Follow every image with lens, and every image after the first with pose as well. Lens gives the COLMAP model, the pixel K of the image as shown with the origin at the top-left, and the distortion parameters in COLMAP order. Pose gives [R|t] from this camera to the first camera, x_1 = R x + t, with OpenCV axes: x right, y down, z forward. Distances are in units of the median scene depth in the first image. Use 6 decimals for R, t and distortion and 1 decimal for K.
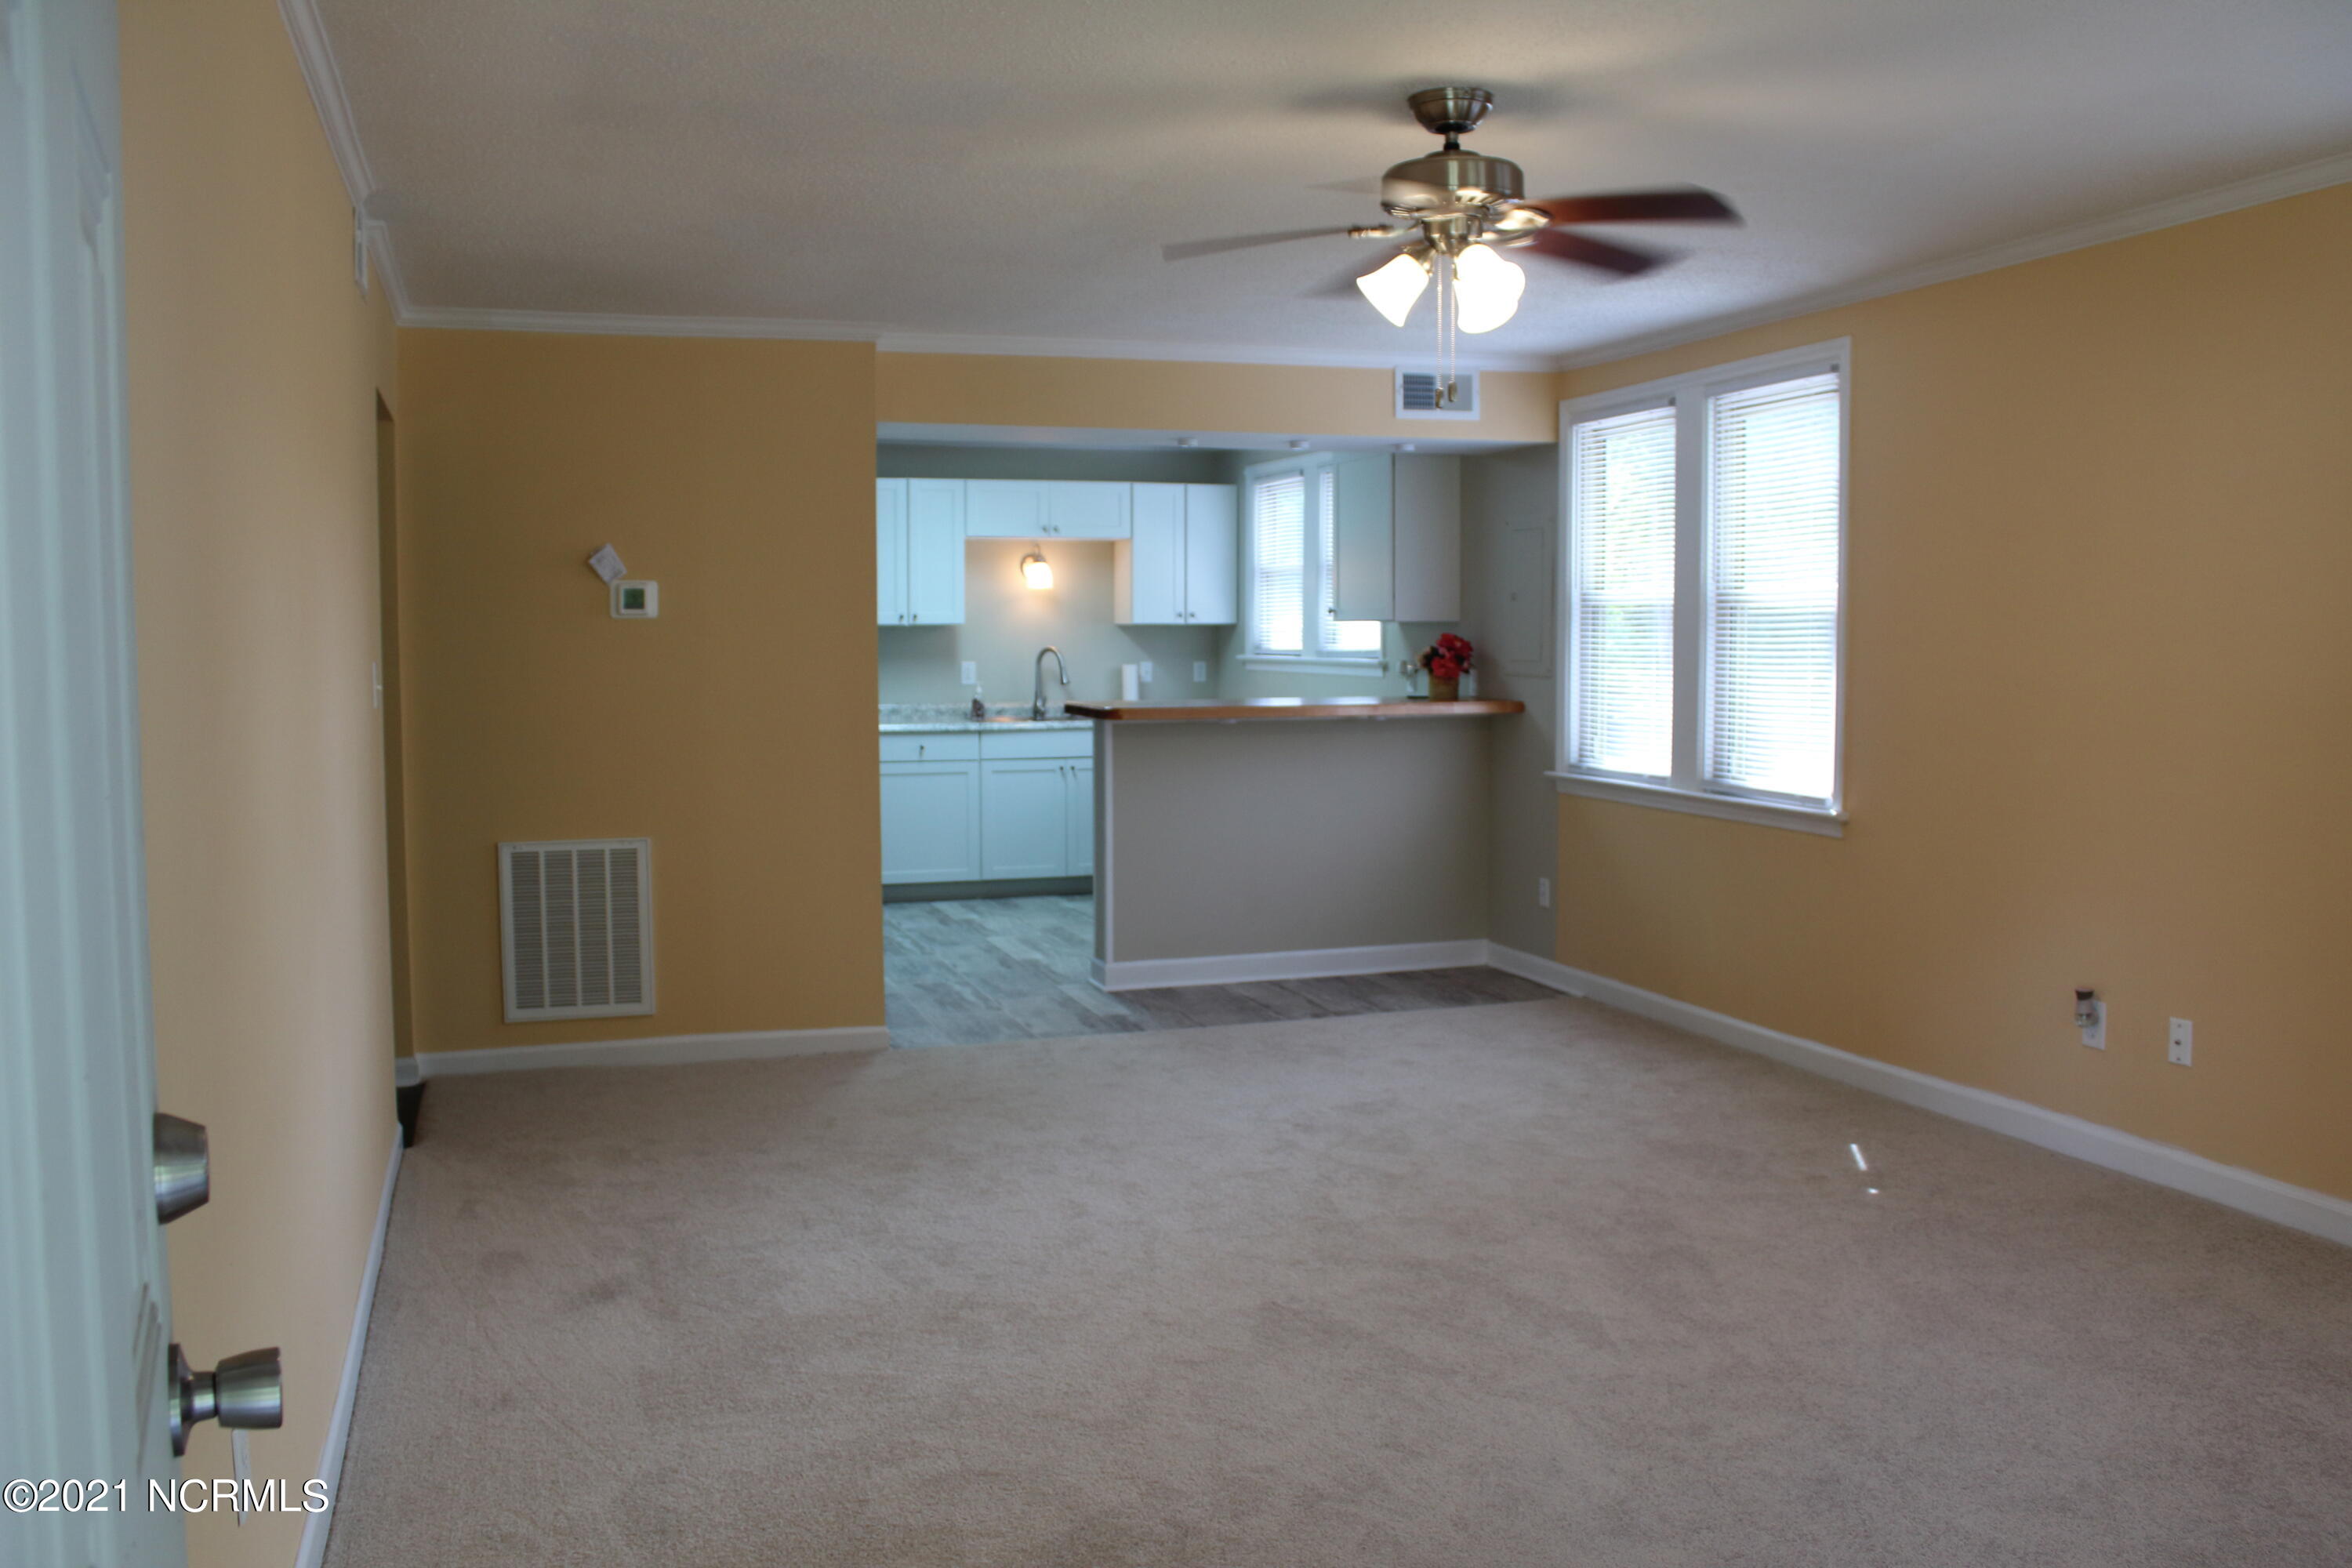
lens RADIAL K [[1996.6, 0, 1175.3], [0, 1996.6, 785.2], [0, 0, 1]] dist [-0.106040, 0.044510]
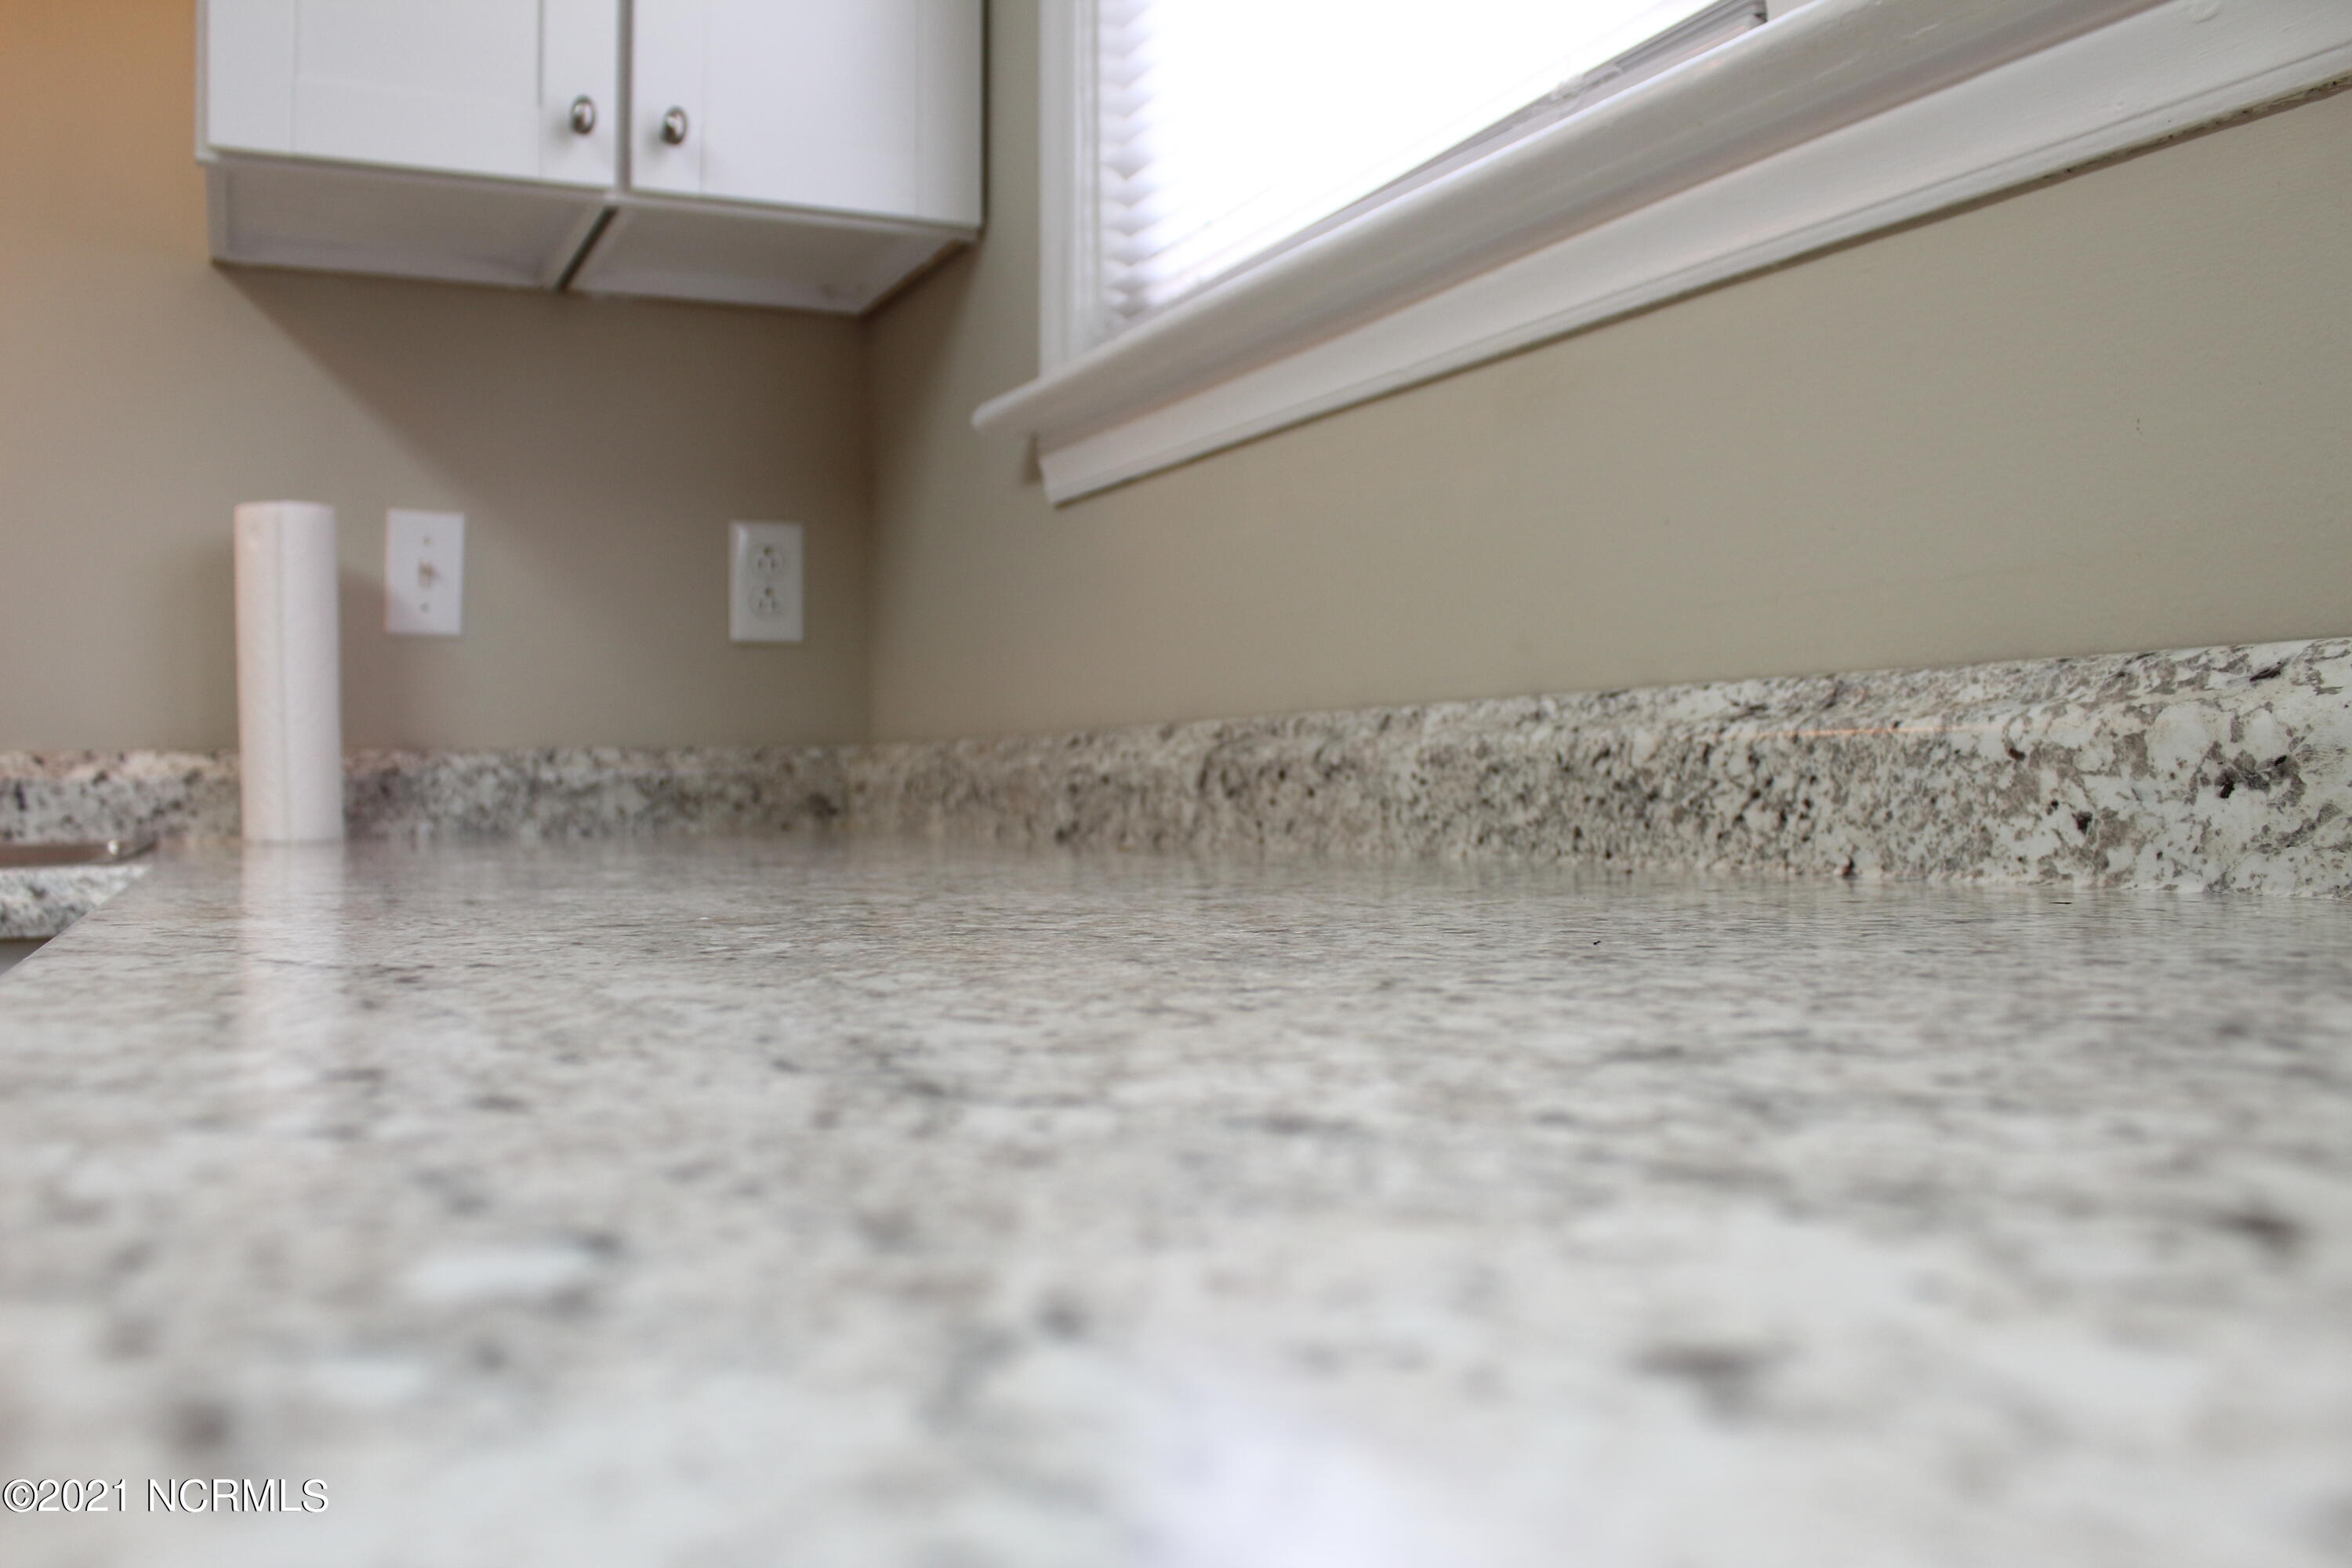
lens RADIAL K [[1996.6, 0, 1179.2], [0, 1996.6, 787.2], [0, 0, 1]] dist [-0.106040, 0.044510]
pose [[0.992389, -0.003627, 0.123091, 0.027287], [0.012790, 0.997196, -0.073731, -0.027268], [-0.122479, 0.074744, 0.989653, 0.858024]]
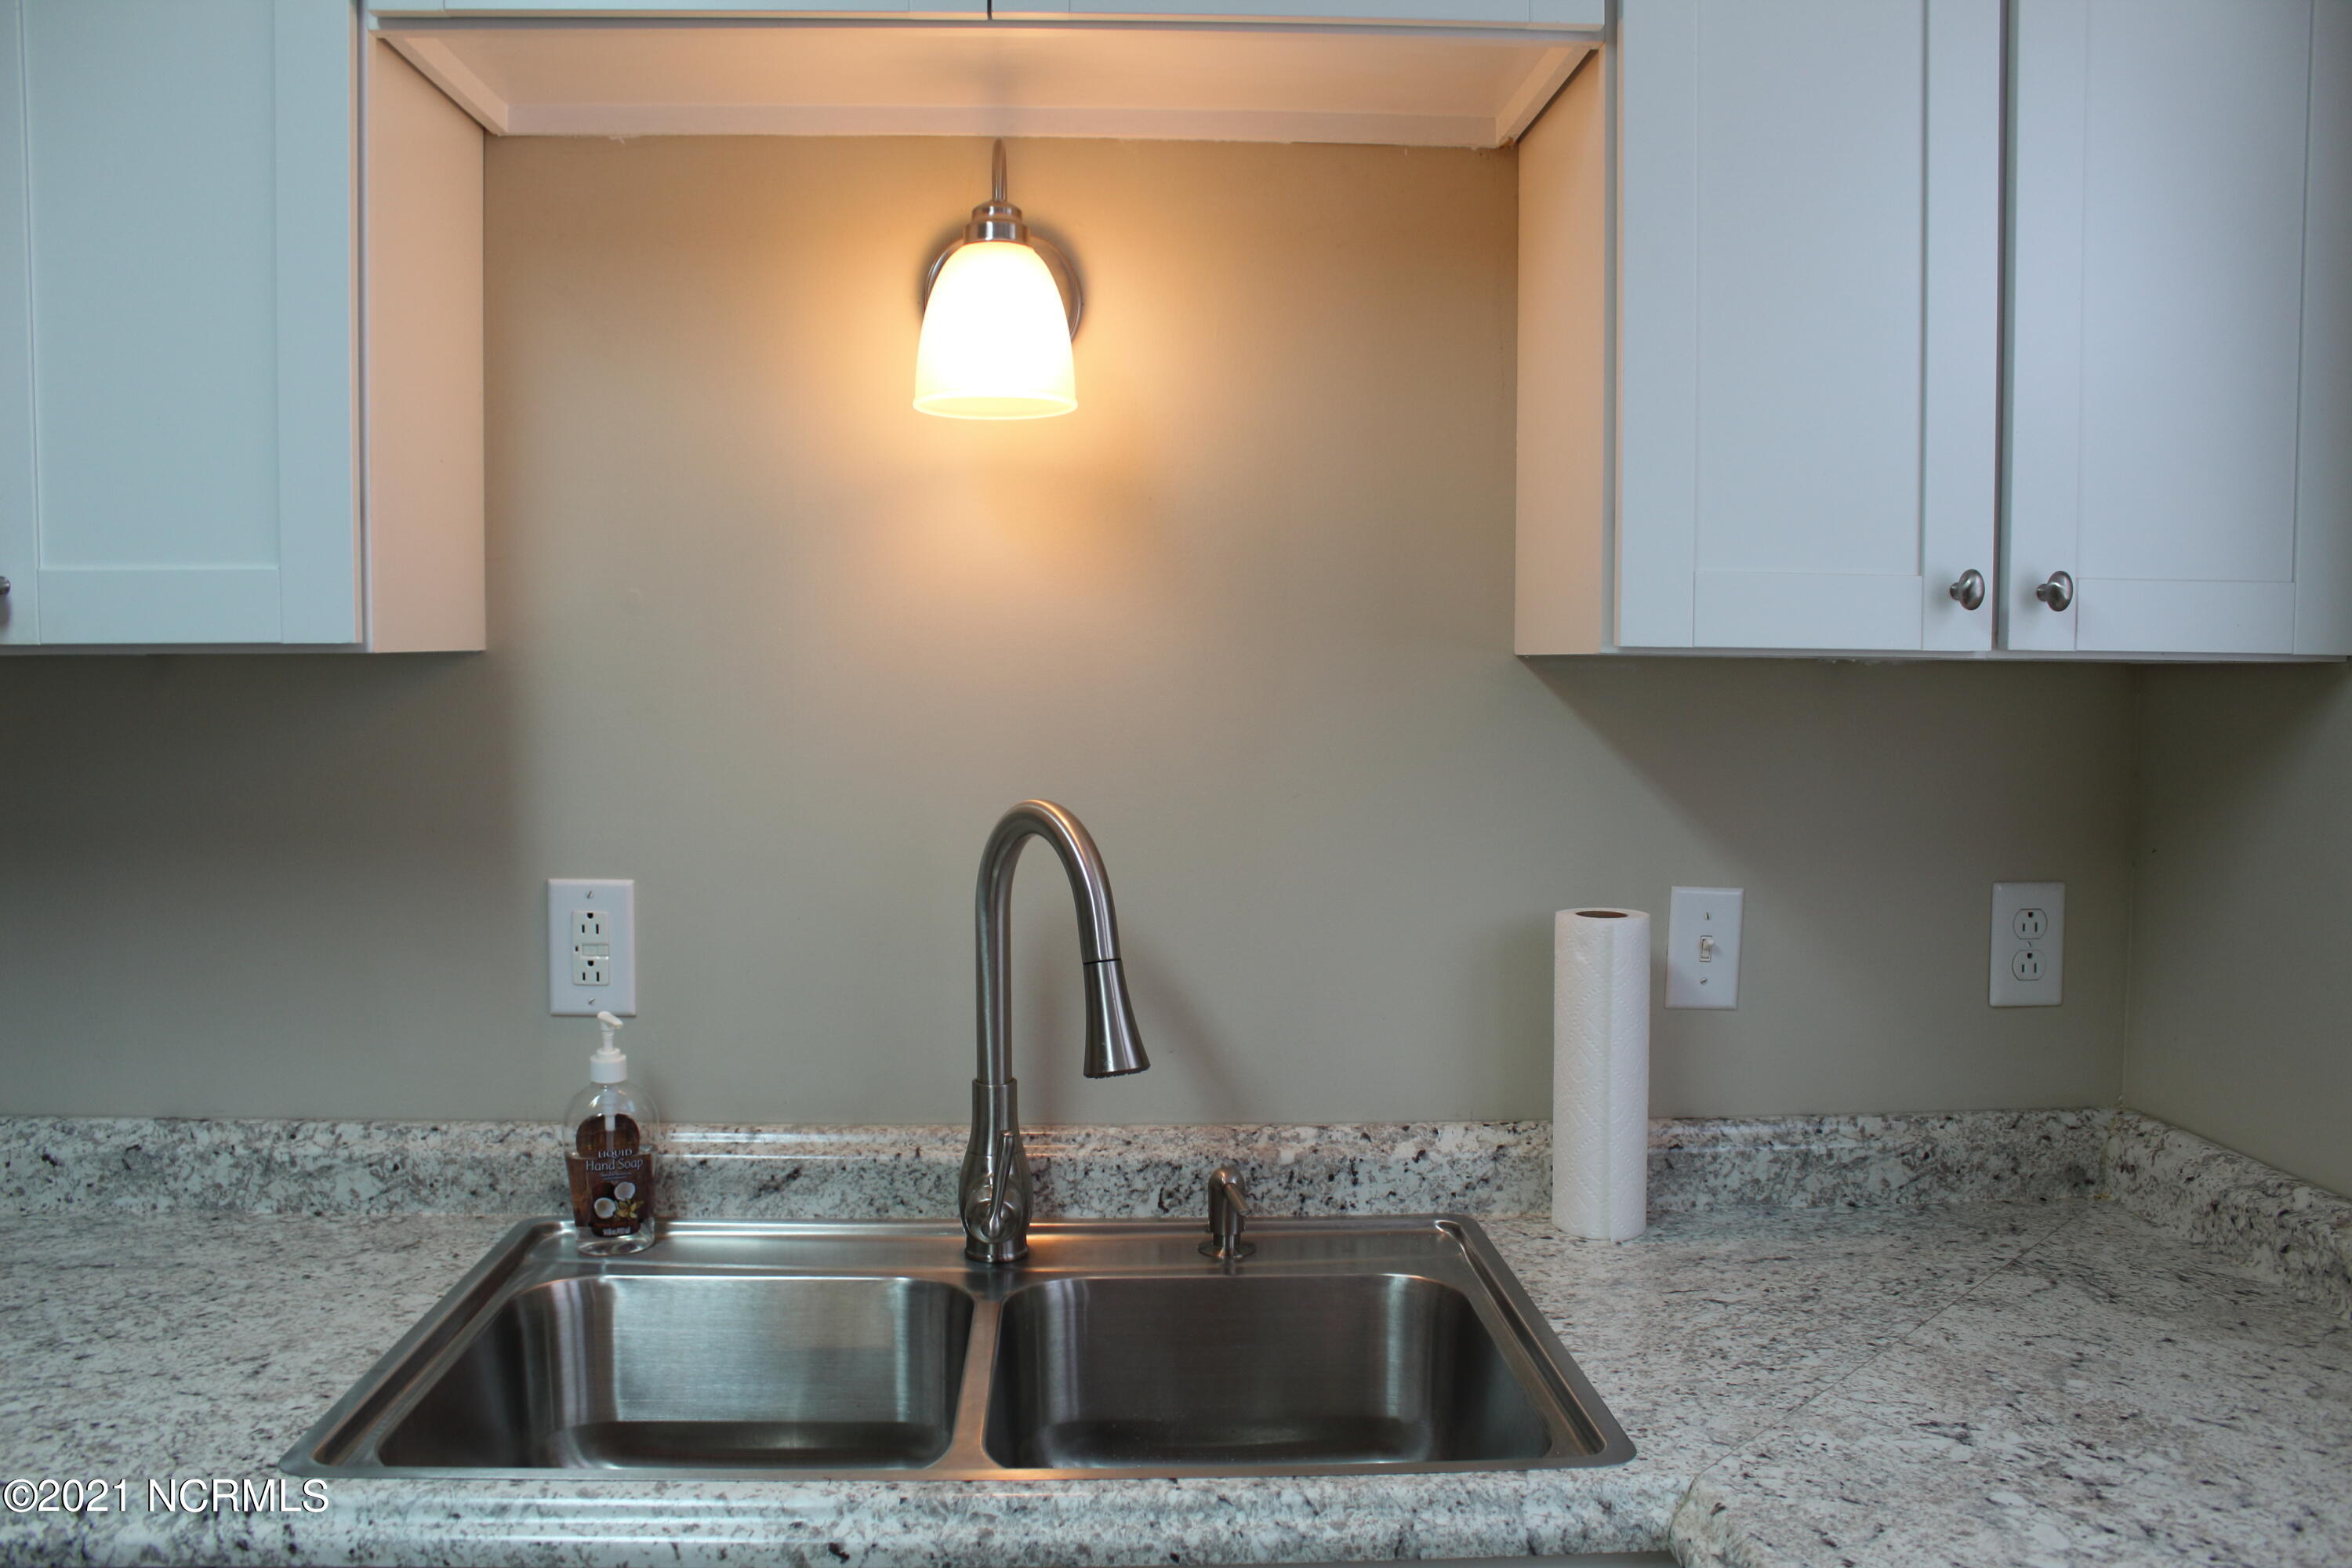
lens RADIAL K [[1996.6, 0, 1181.2], [0, 1996.6, 784.7], [0, 0, 1]] dist [-0.106040, 0.044510]
pose [[0.965446, 0.023803, -0.259513, -0.014421], [-0.028921, 0.999455, -0.015921, -0.067899], [0.258992, 0.022876, 0.965608, 0.851565]]
